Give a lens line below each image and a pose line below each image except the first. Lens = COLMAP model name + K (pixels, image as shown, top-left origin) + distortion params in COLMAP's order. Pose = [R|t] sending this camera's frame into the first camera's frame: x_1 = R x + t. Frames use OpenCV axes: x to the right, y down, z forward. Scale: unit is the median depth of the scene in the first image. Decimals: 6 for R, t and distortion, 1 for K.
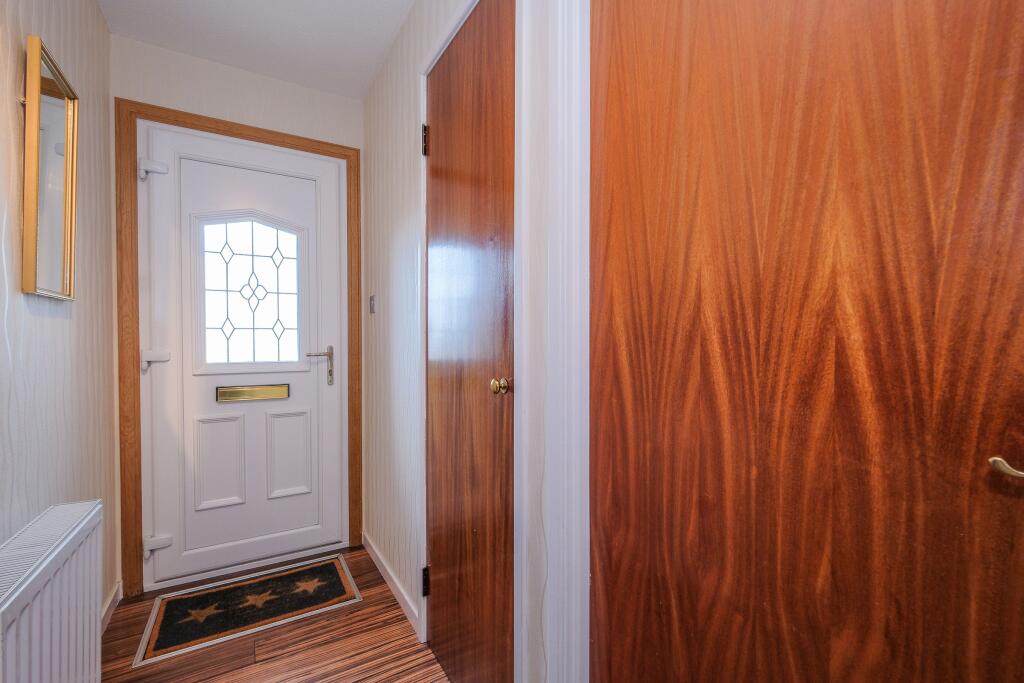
lens RADIAL K [[450.8, 0, 513.4], [0, 450.8, 350.5], [0, 0, 1]] dist [-0.000332, -0.000841]
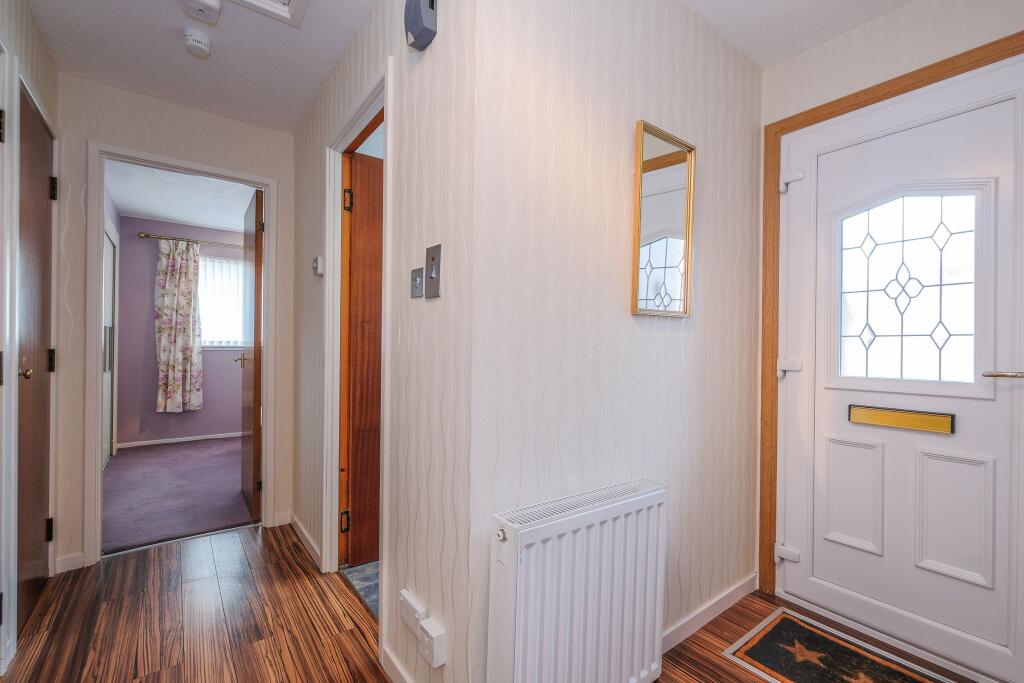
lens RADIAL K [[445.9, 0, 526.8], [0, 445.9, 347.3], [0, 0, 1]] dist [0.001917, -0.000060]
pose [[0.117221, 0.004651, -0.993095, 0.116548], [-0.031921, 0.999490, 0.000913, -0.009728], [0.992593, 0.031594, 0.117310, 0.296218]]
